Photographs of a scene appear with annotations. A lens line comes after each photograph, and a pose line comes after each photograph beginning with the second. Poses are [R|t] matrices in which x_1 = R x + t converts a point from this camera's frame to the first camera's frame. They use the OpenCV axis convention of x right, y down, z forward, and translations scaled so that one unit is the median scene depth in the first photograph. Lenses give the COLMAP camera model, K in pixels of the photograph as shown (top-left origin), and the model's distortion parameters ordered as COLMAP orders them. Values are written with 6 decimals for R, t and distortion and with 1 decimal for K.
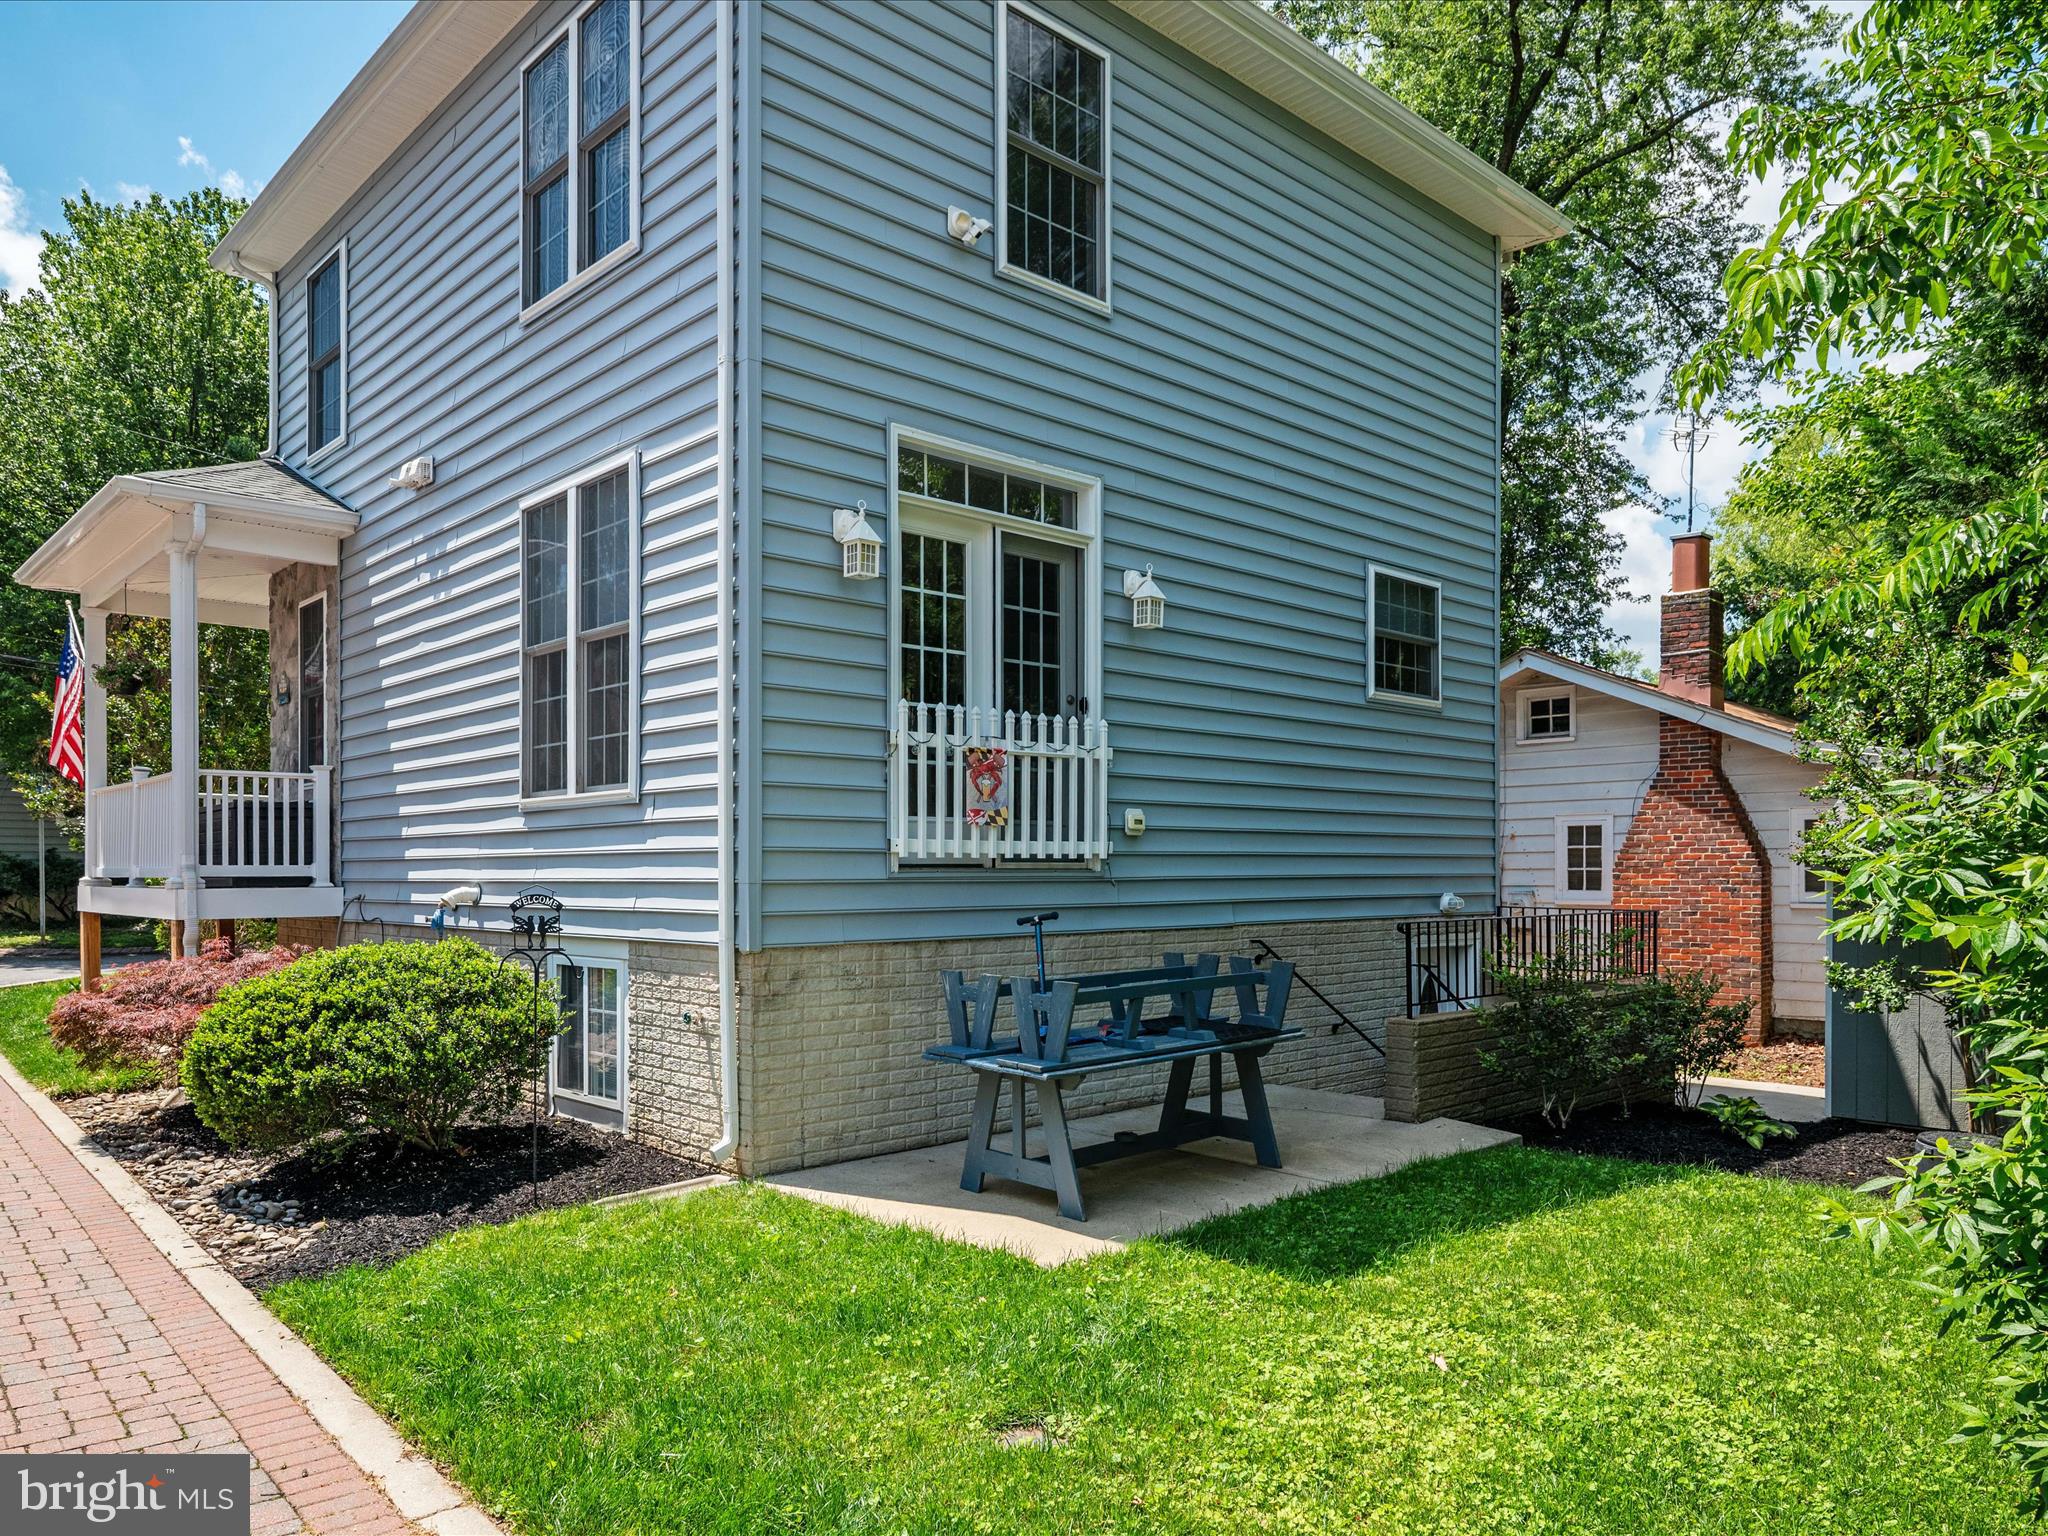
lens RADIAL K [[1431.7, 0, 1004.8], [0, 1431.7, 867.9], [0, 0, 1]] dist [-0.029477, -0.001442]
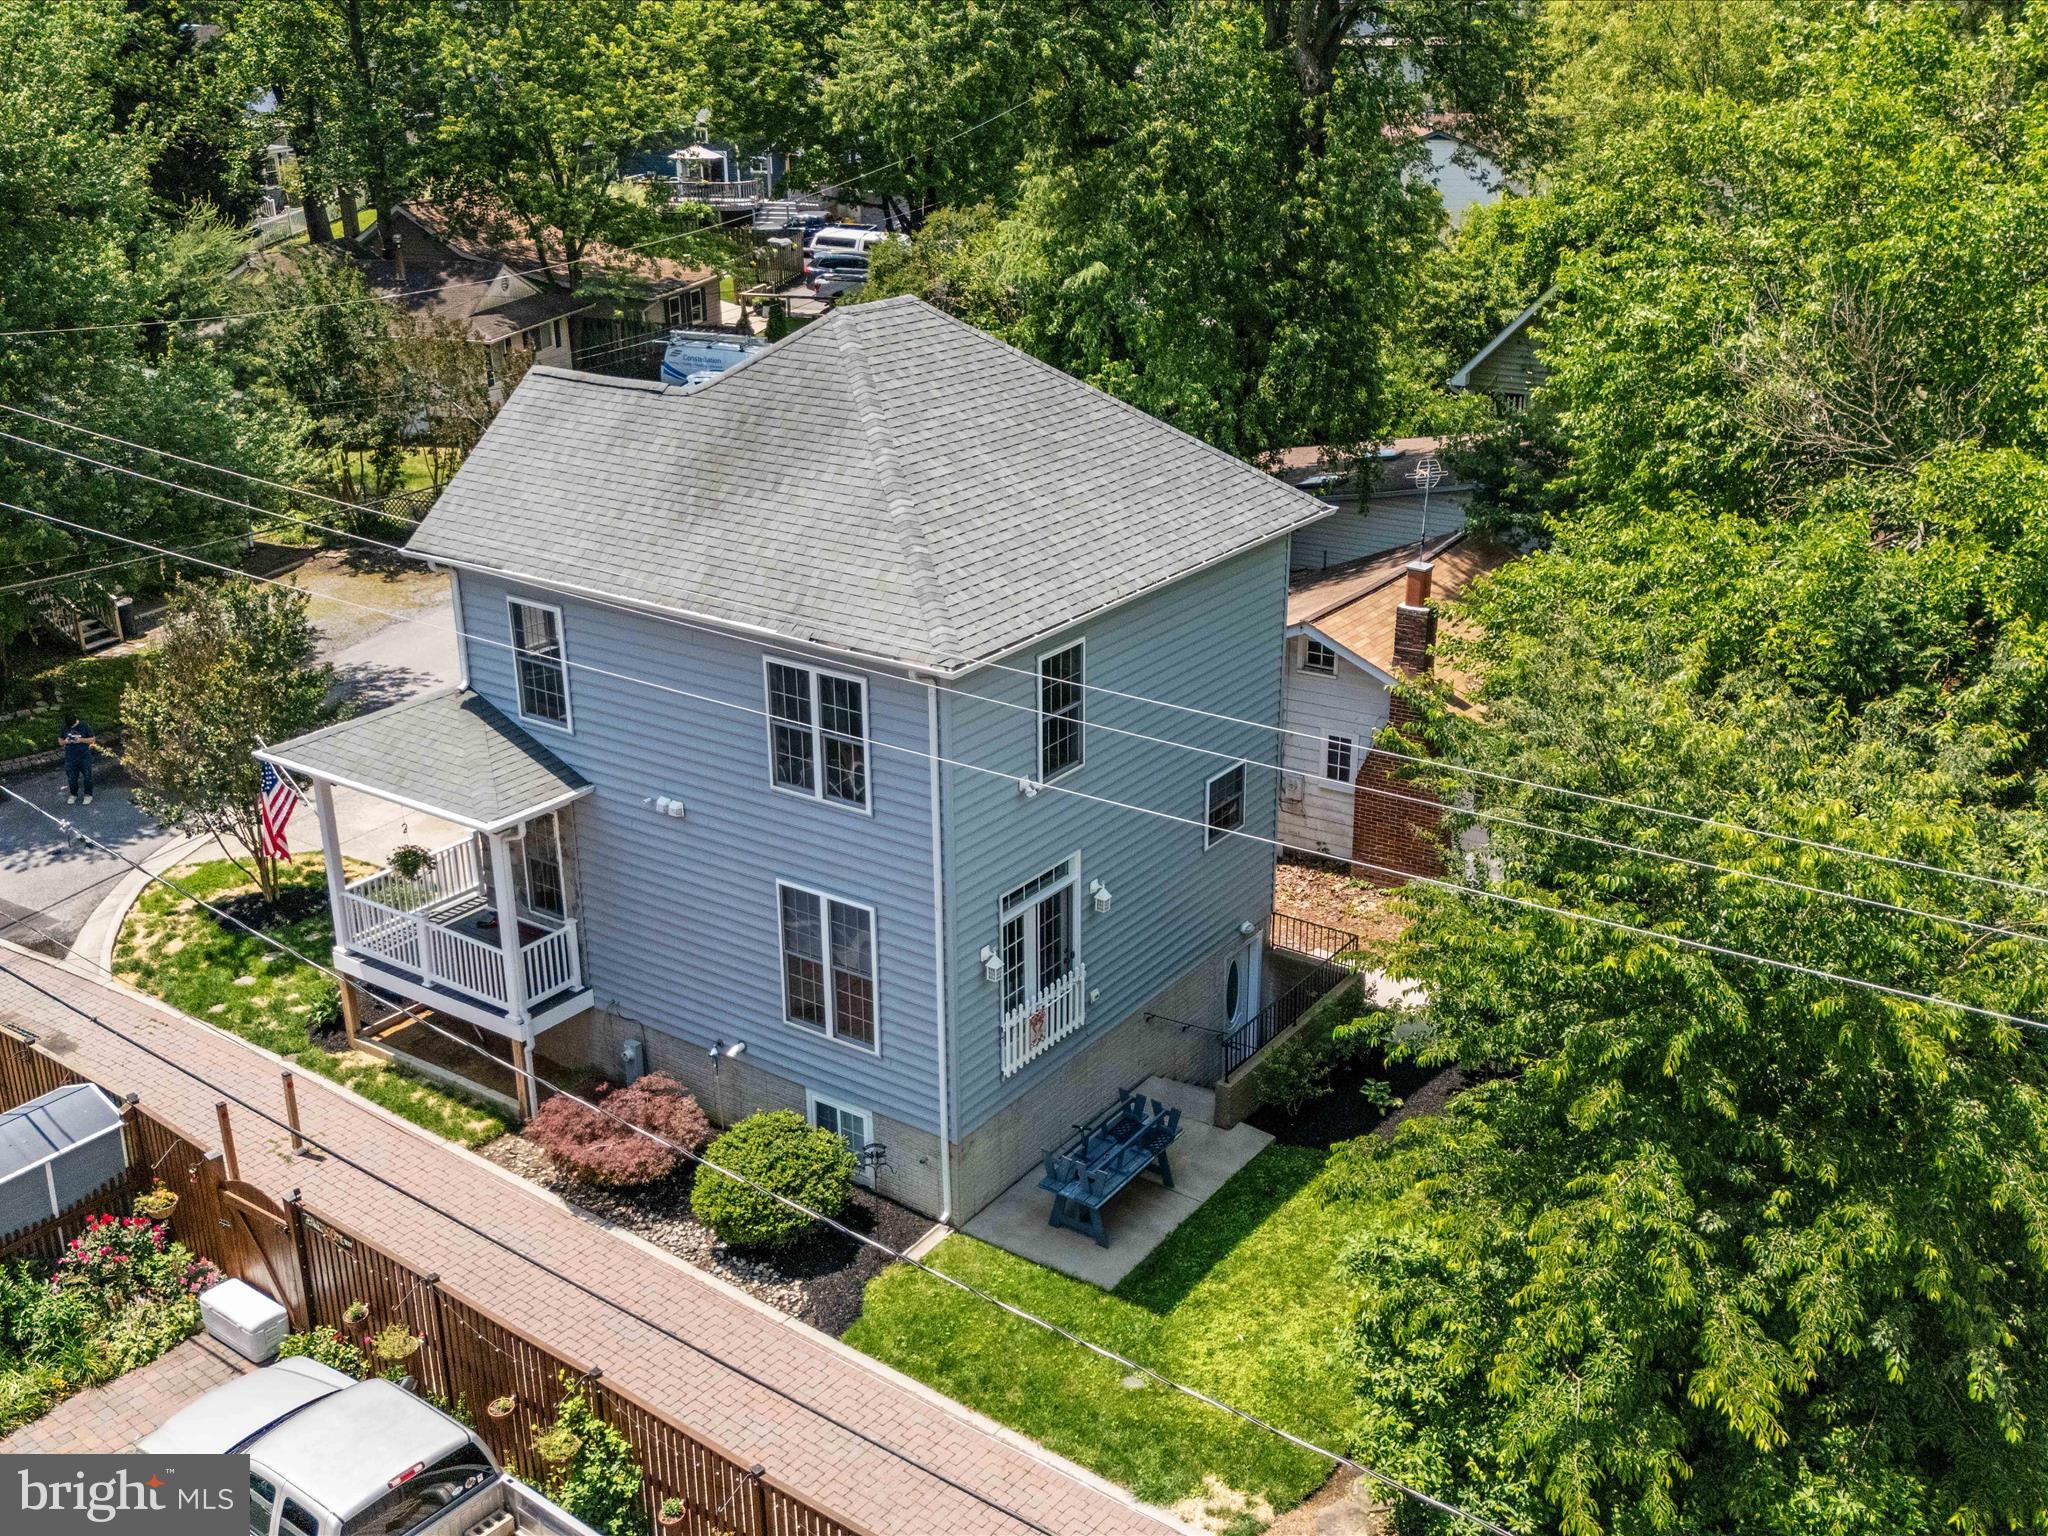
lens RADIAL K [[2012.2, 0, 1030.5], [0, 2012.2, 762.1], [0, 0, 1]] dist [0.110095, -0.166796]
pose [[0.979601, -0.078006, 0.185195, -0.531055], [0.007488, 0.935112, 0.354274, -1.441221], [-0.200814, -0.345660, 0.916620, -1.559328]]
